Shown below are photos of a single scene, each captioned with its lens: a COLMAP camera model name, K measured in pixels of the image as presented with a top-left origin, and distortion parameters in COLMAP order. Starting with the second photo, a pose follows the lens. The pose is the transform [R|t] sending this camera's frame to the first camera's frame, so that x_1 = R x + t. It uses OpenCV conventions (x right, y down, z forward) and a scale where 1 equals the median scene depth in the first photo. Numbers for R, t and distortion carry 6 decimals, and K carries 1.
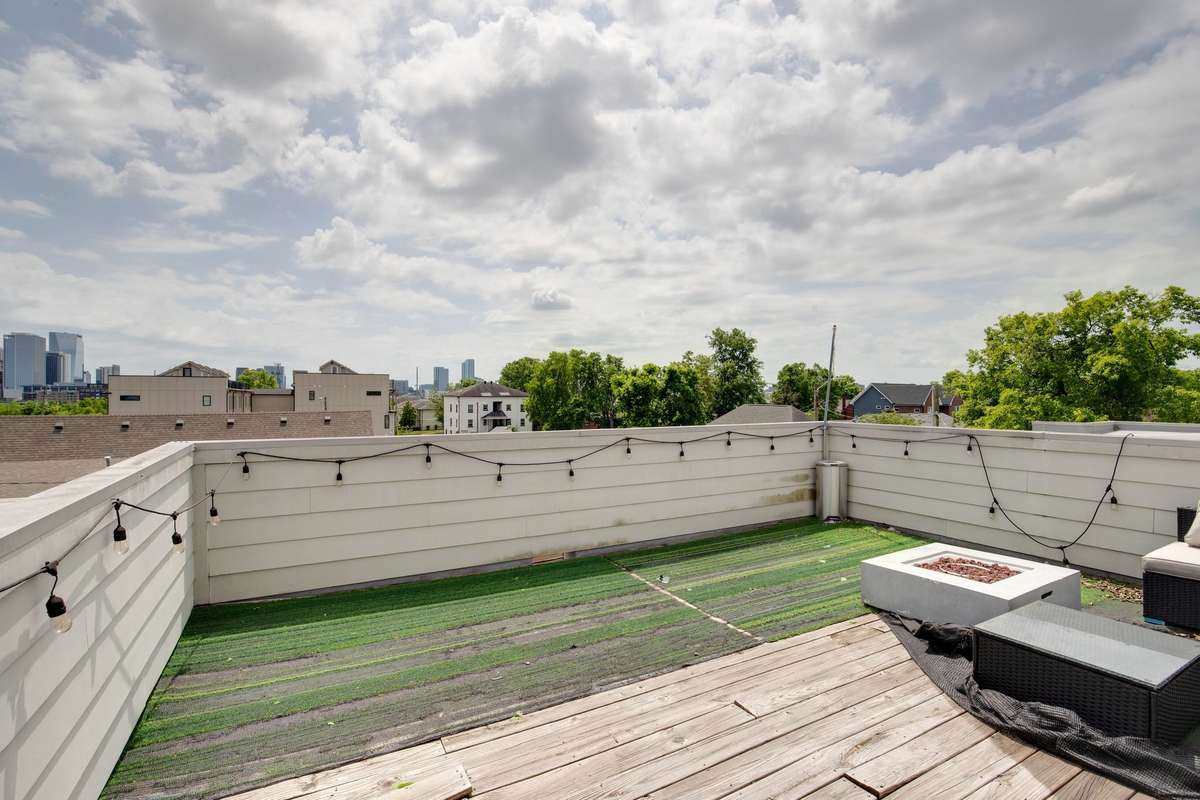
lens RADIAL K [[552.5, 0, 602.1], [0, 552.5, 395.4], [0, 0, 1]] dist [-0.017257, 0.001631]
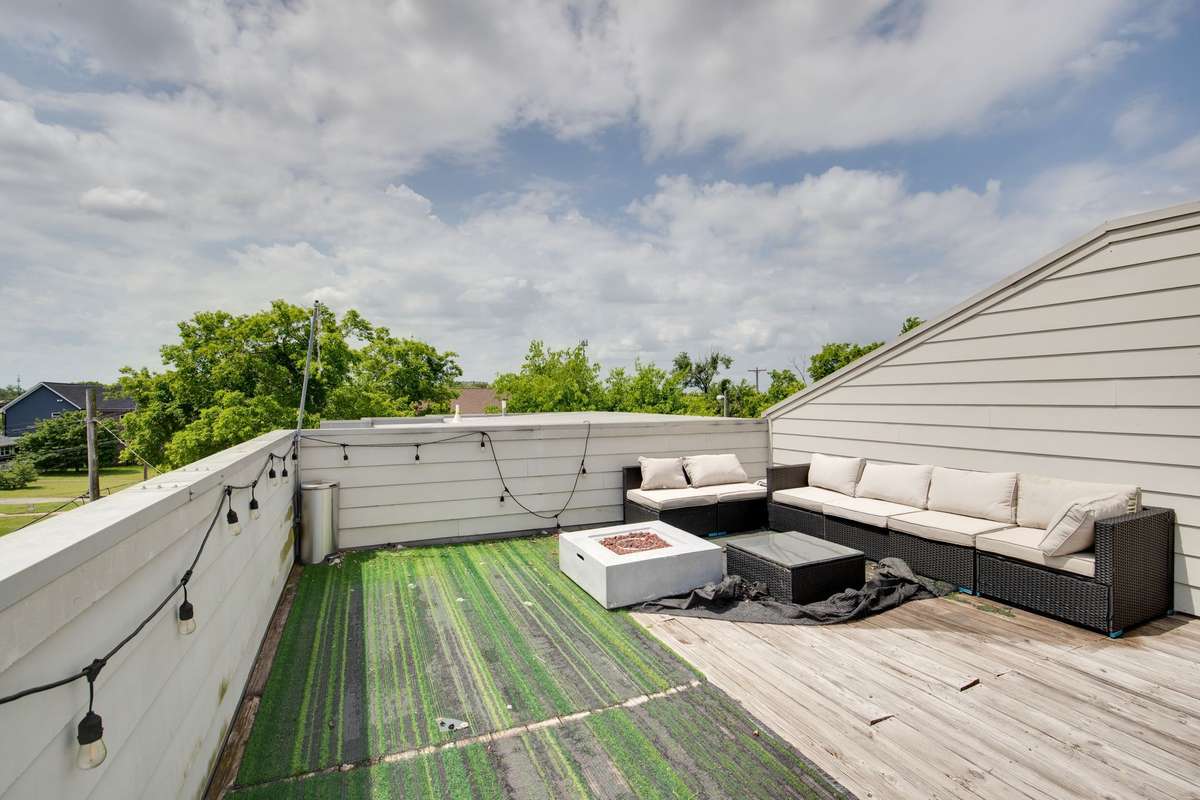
lens RADIAL K [[552.5, 0, 599.5], [0, 552.5, 407.0], [0, 0, 1]] dist [-0.017257, 0.001631]
pose [[0.105417, -0.018402, 0.994258, -0.341331], [0.004887, 0.999826, 0.017987, 0.007518], [-0.994416, 0.002963, 0.105488, 0.662627]]
